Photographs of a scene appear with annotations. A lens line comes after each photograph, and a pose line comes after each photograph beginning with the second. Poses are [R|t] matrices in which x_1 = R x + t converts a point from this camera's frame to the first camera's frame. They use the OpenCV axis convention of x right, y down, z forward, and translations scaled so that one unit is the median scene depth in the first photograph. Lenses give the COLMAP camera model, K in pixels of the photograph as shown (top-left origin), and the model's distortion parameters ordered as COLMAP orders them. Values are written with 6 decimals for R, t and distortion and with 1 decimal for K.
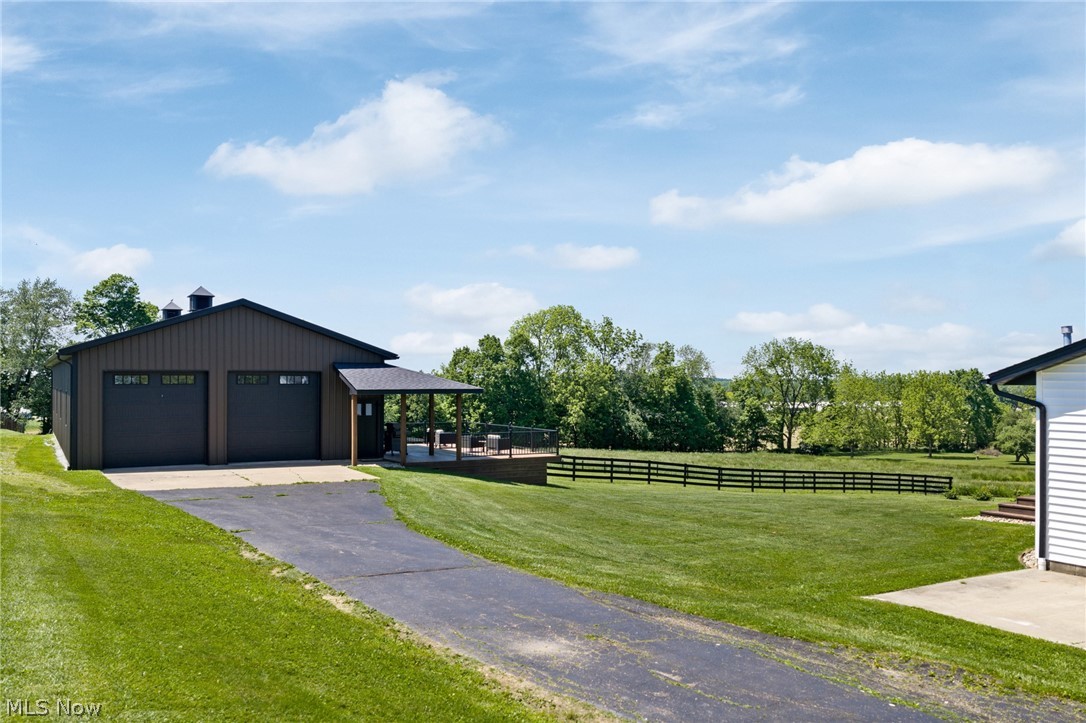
lens RADIAL K [[907.4, 0, 544.4], [0, 907.4, 376.8], [0, 0, 1]] dist [0.025422, -0.016782]
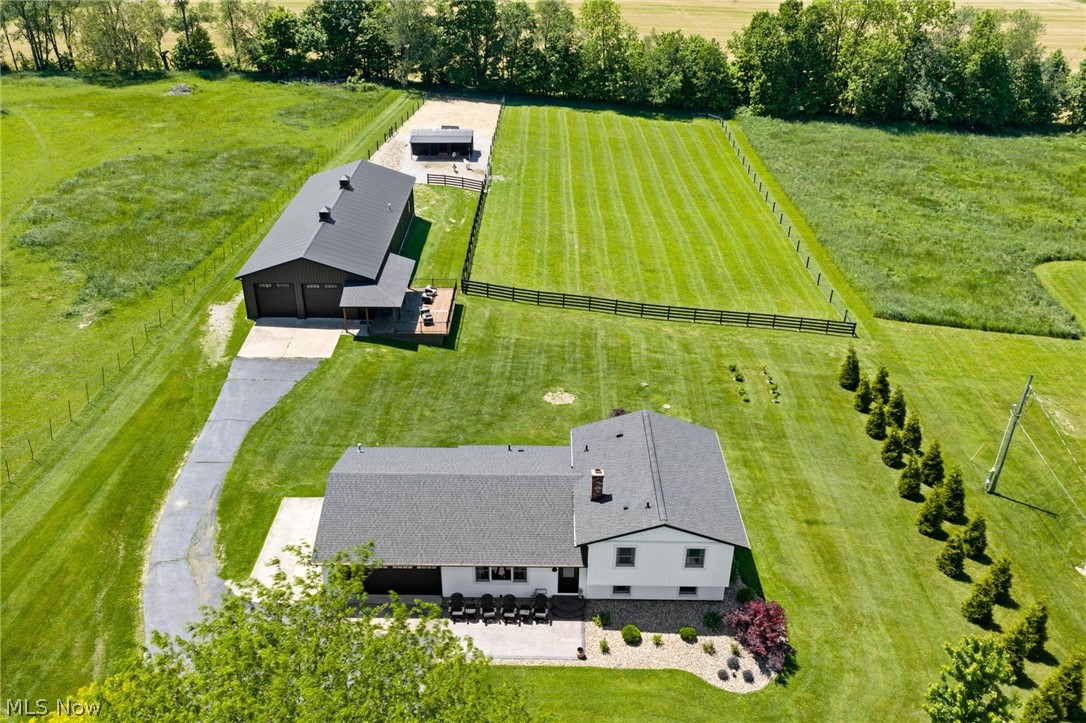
lens RADIAL K [[898.5, 0, 543.0], [0, 898.5, 361.5], [0, 0, 1]] dist [0.007470, -0.008174]
pose [[0.867249, 0.247319, -0.432103, 0.253052], [-0.004973, 0.872154, 0.489206, -0.195848], [0.497851, -0.422114, 0.757604, -0.107141]]
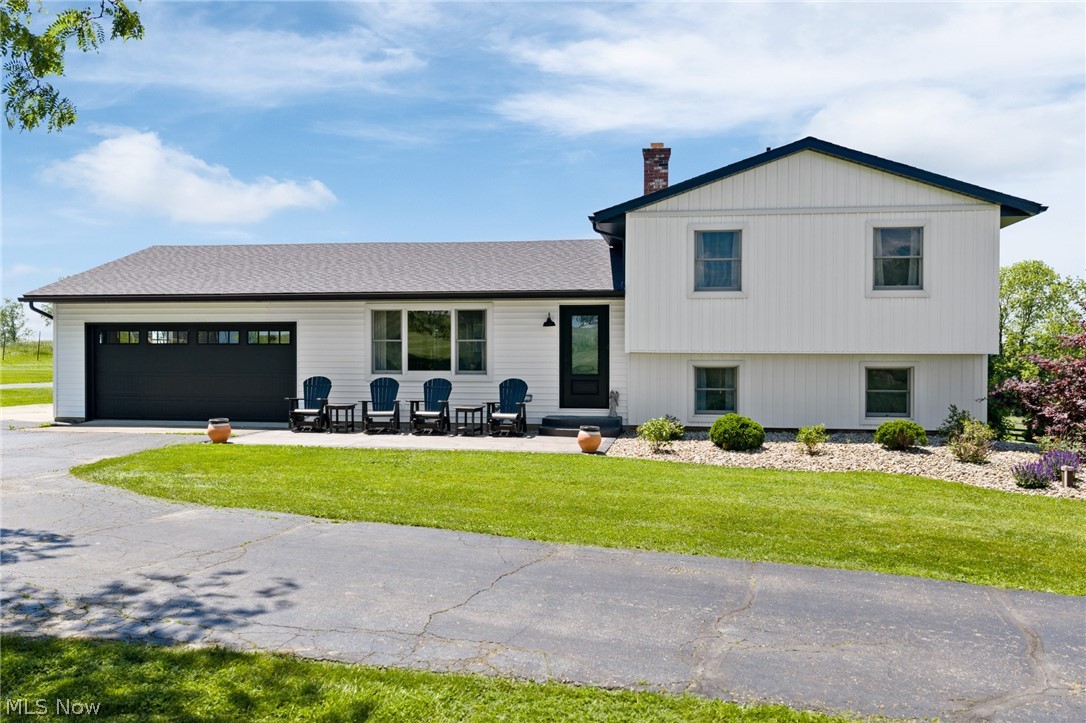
lens RADIAL K [[898.5, 0, 543.0], [0, 898.5, 361.5], [0, 0, 1]] dist [0.007470, -0.008174]
pose [[0.782920, 0.006939, -0.622084, 0.222299], [-0.000913, 0.999950, 0.010004, 0.009432], [0.622122, -0.007264, 0.782887, -0.009027]]
